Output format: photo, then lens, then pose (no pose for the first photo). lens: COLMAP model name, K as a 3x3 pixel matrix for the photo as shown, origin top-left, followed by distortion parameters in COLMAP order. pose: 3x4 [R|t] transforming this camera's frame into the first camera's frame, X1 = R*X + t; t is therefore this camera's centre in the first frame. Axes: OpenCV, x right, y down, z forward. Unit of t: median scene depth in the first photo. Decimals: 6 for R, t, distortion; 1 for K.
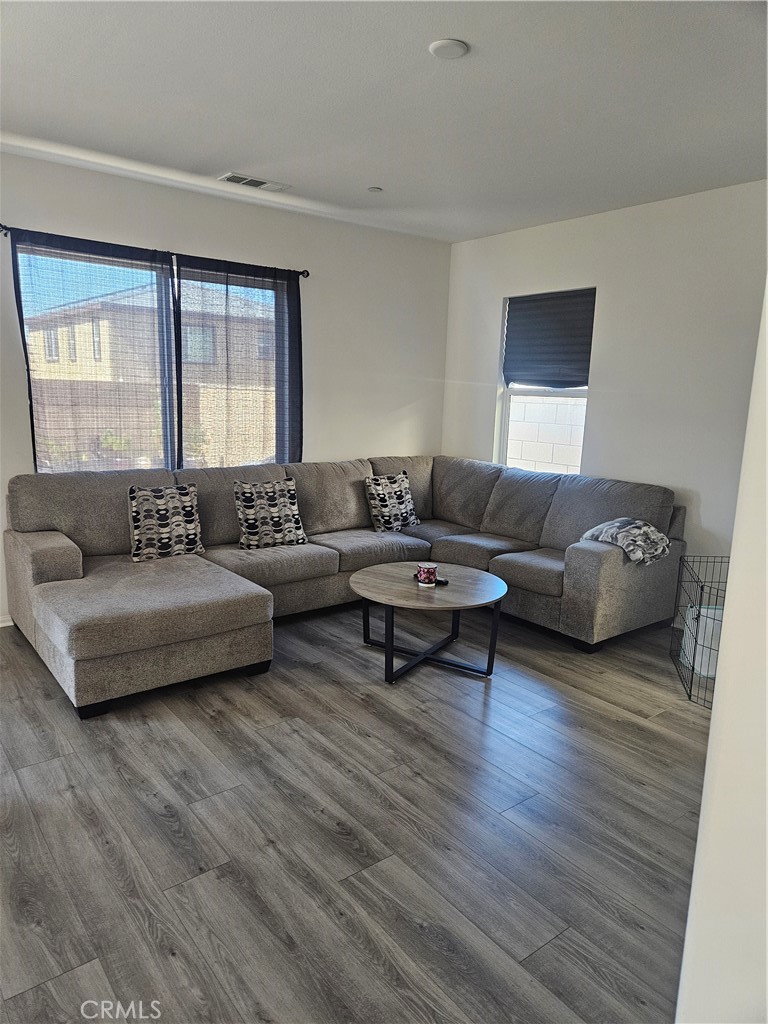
lens RADIAL K [[686.1, 0, 381.9], [0, 686.1, 518.5], [0, 0, 1]] dist [0.049163, -0.012712]
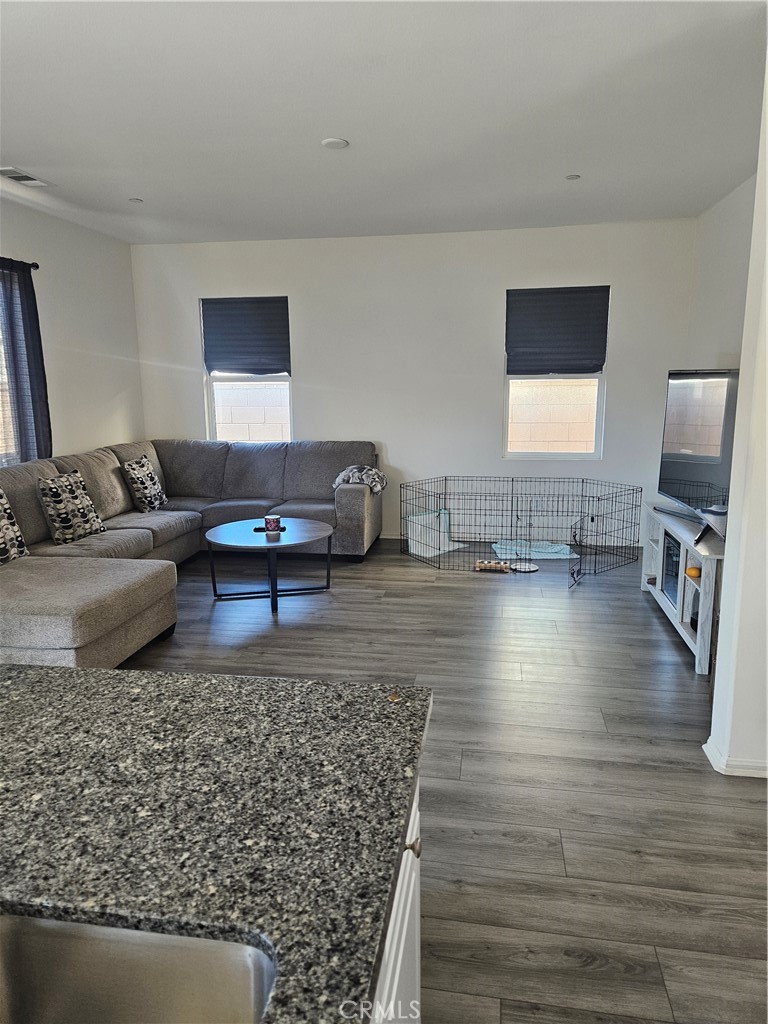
lens RADIAL K [[686.1, 0, 388.3], [0, 686.1, 507.2], [0, 0, 1]] dist [0.049163, -0.012712]
pose [[0.720291, -0.162581, 0.674350, -0.480984], [0.160329, 0.984842, 0.066187, 0.001048], [-0.674889, 0.060444, 0.735439, -0.056425]]
